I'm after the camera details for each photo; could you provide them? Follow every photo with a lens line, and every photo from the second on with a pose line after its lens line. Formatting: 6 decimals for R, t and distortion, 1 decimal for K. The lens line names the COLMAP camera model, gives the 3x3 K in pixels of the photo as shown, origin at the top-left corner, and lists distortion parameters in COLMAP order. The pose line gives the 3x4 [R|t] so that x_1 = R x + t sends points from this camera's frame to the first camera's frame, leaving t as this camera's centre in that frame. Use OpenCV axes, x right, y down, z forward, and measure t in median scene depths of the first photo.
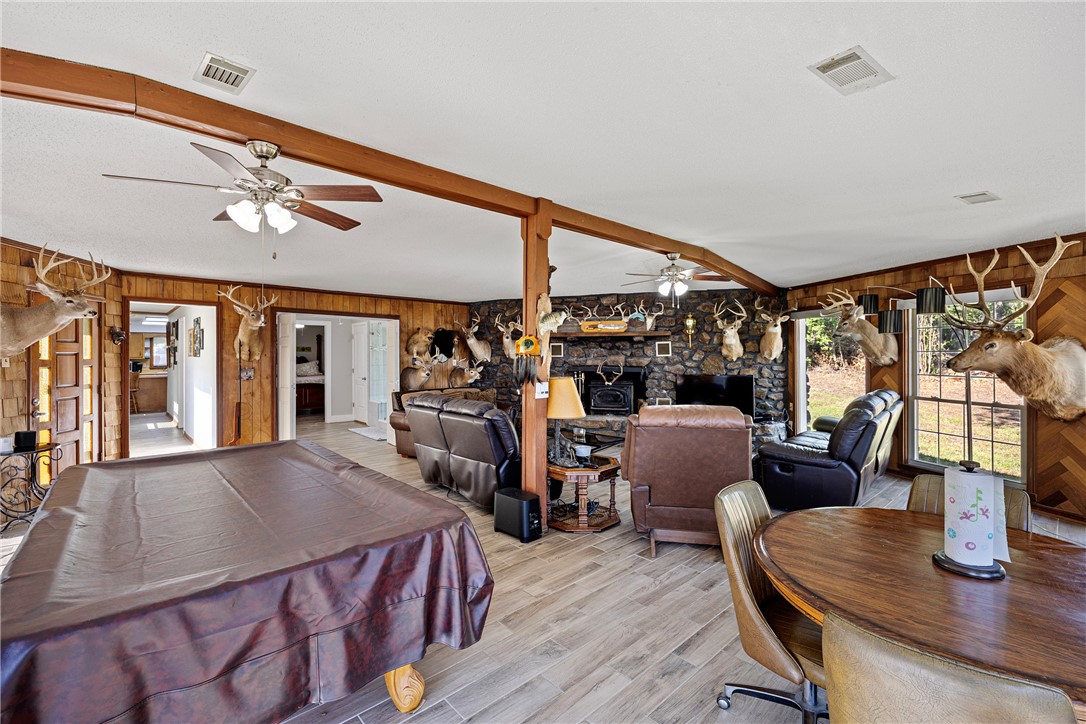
lens RADIAL K [[481.0, 0, 538.8], [0, 481.0, 354.8], [0, 0, 1]] dist [-0.010443, -0.000076]
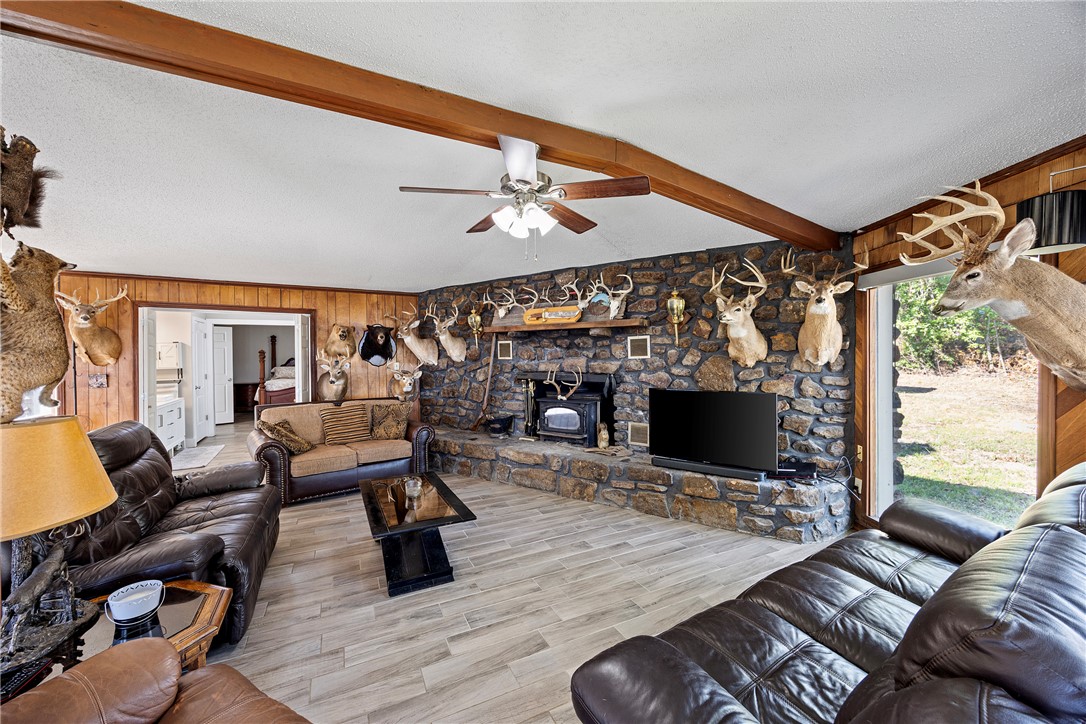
lens RADIAL K [[421.4, 0, 541.3], [0, 421.4, 361.7], [0, 0, 1]] dist [0.000694, -0.000294]
pose [[0.963984, 0.000411, -0.265959, 0.289346], [0.004228, 0.999849, 0.016868, -0.002967], [0.265926, -0.017385, 0.963837, 0.424398]]
